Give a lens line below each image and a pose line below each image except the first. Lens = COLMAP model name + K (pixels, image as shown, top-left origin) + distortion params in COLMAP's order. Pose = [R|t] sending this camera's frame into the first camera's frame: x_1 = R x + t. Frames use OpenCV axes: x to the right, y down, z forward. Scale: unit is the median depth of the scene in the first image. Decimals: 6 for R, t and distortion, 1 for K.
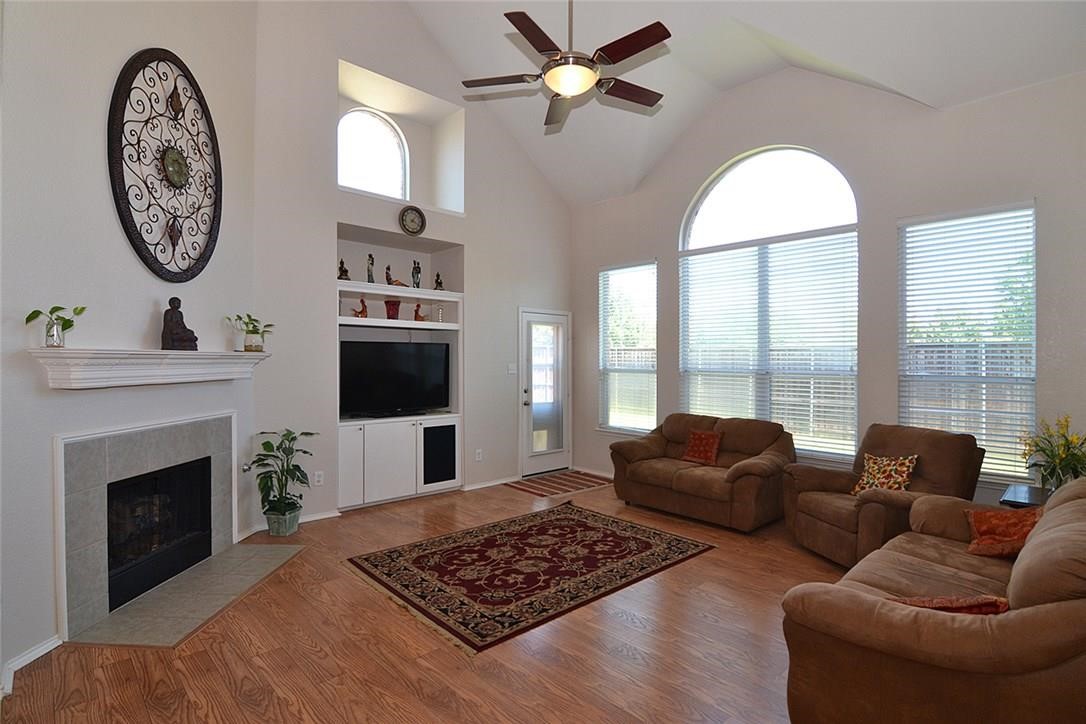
lens RADIAL K [[539.6, 0, 516.6], [0, 539.6, 361.0], [0, 0, 1]] dist [-0.008587, -0.006532]
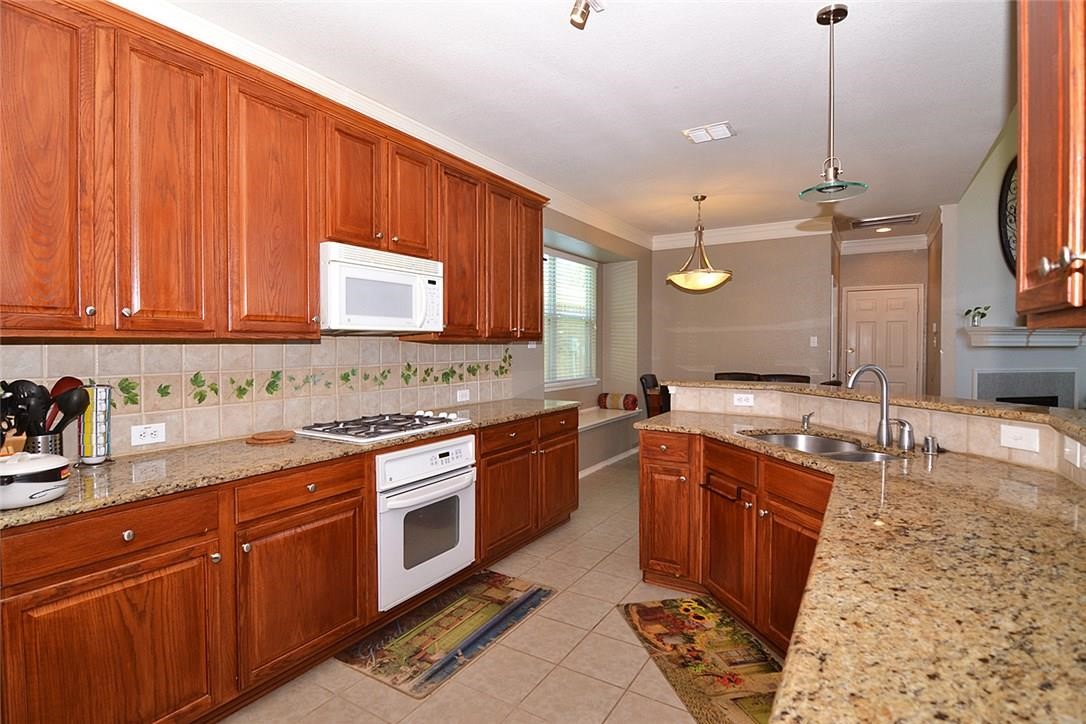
lens RADIAL K [[539.6, 0, 539.3], [0, 539.6, 359.4], [0, 0, 1]] dist [-0.008587, -0.006532]
pose [[0.297608, 0.022669, -0.954419, 0.429173], [0.001386, 0.999707, 0.024176, 0.033971], [0.954687, -0.008518, 0.297489, -0.837697]]
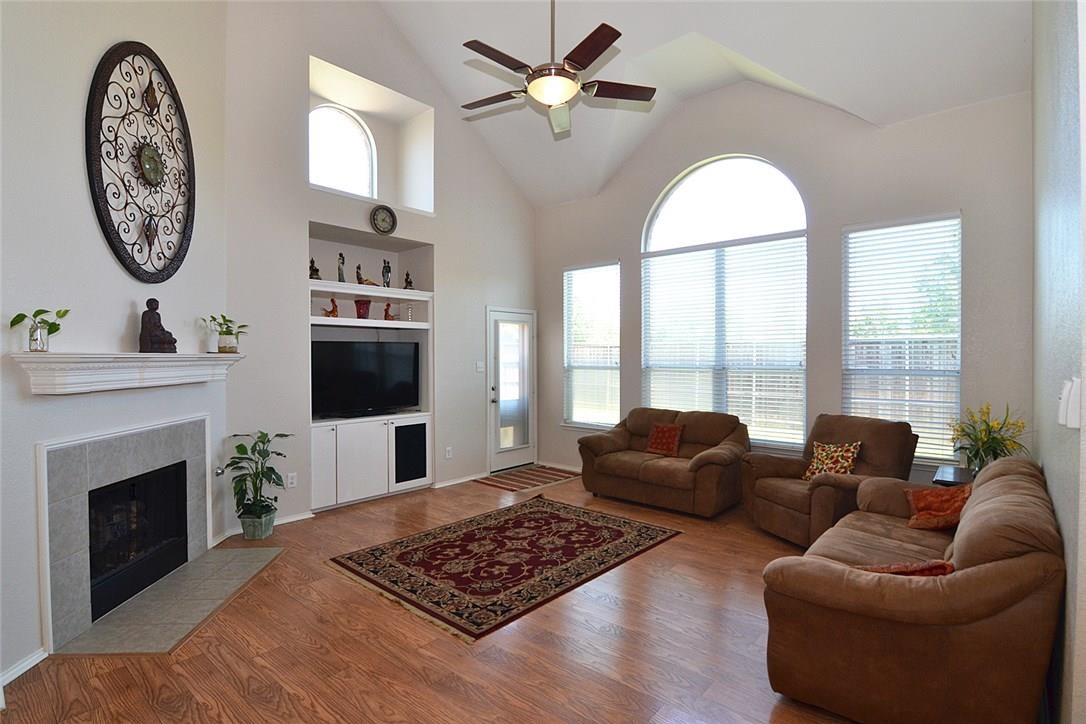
lens RADIAL K [[539.6, 0, 518.5], [0, 539.6, 360.0], [0, 0, 1]] dist [-0.008587, -0.006532]
pose [[0.995200, -0.009139, 0.097437, -0.055543], [0.008653, 0.999948, 0.005408, -0.005338], [-0.097481, -0.004539, 0.995227, -0.031342]]
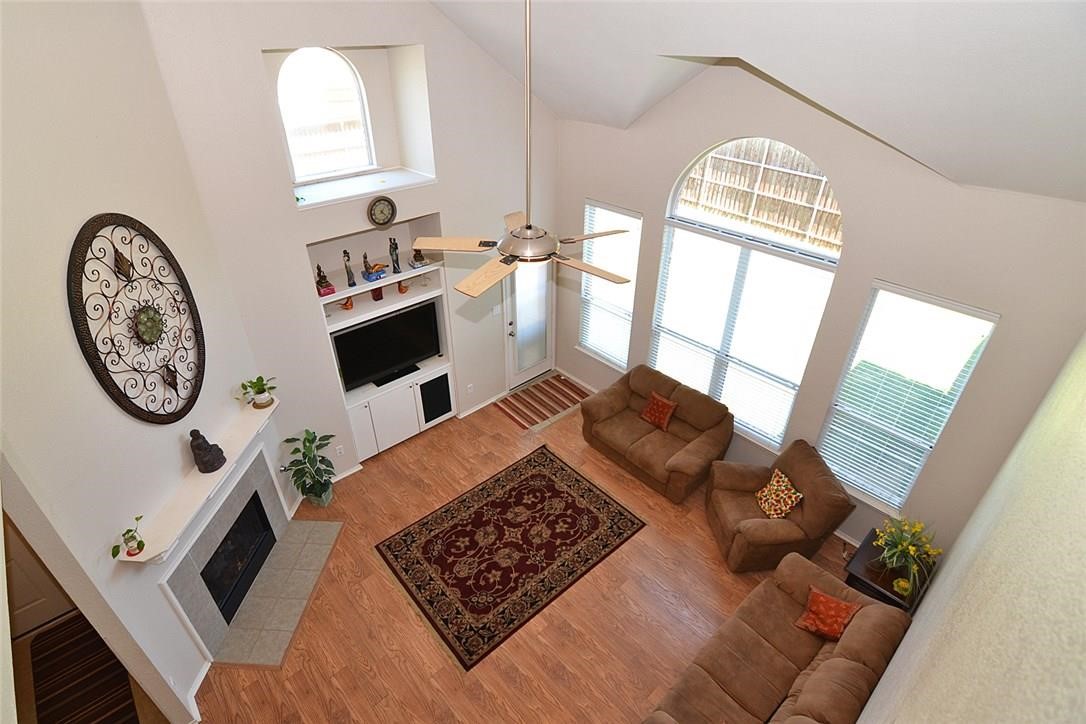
lens RADIAL K [[539.6, 0, 515.7], [0, 539.6, 362.6], [0, 0, 1]] dist [-0.008587, -0.006532]
pose [[0.999647, -0.012603, -0.023403, 0.080773], [0.023202, 0.843331, 0.536894, -0.721903], [0.012970, -0.537247, 0.843325, 0.085707]]
